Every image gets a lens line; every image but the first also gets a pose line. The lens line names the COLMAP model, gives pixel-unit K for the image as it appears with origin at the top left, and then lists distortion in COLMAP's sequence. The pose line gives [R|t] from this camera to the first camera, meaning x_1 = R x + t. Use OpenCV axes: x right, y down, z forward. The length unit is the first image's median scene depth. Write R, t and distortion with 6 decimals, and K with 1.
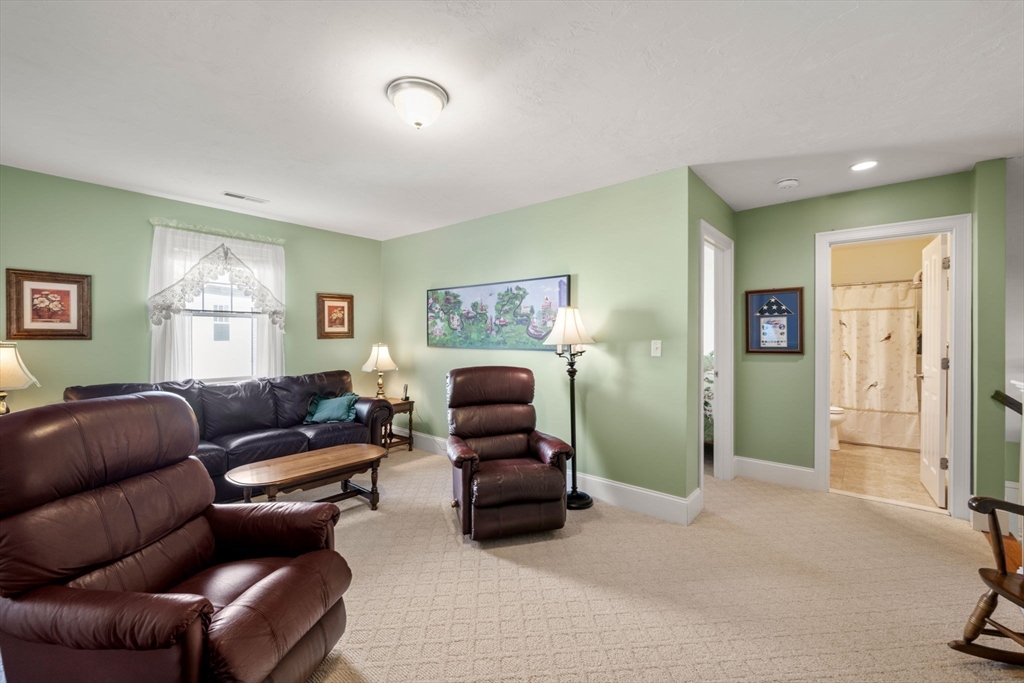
lens RADIAL K [[423.2, 0, 514.3], [0, 423.2, 339.1], [0, 0, 1]] dist [0.000233, -0.000107]
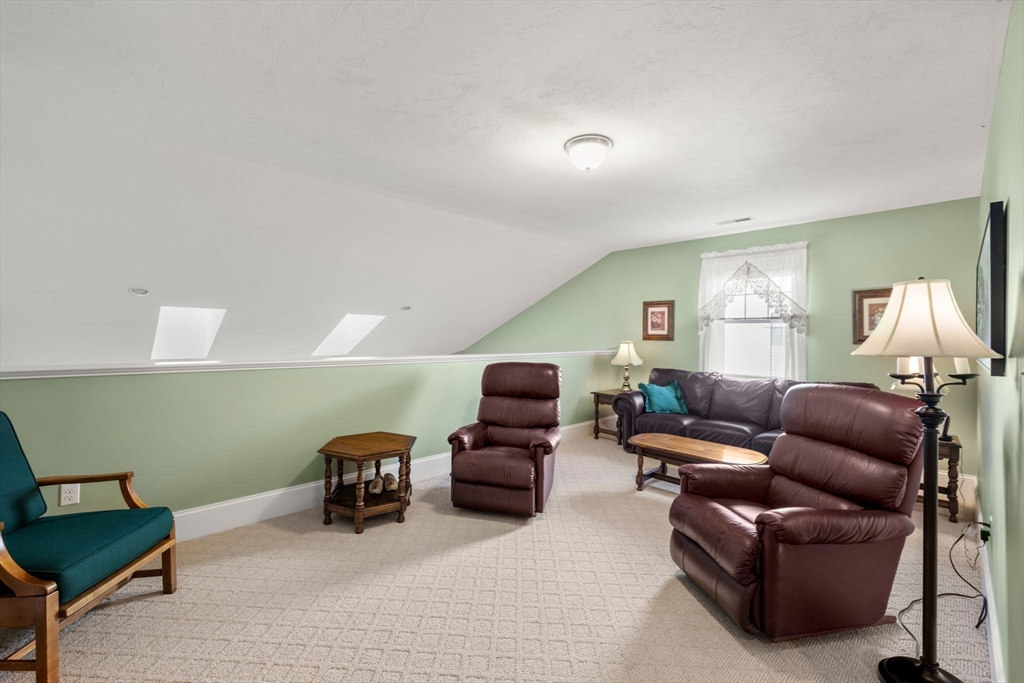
lens RADIAL K [[423.2, 0, 514.3], [0, 423.2, 339.1], [0, 0, 1]] dist [0.000233, -0.000107]
pose [[-0.108725, 0.003862, -0.994064, 1.311726], [-0.020135, 0.999779, 0.006086, -0.004759], [0.993868, 0.020677, -0.108623, 1.154891]]
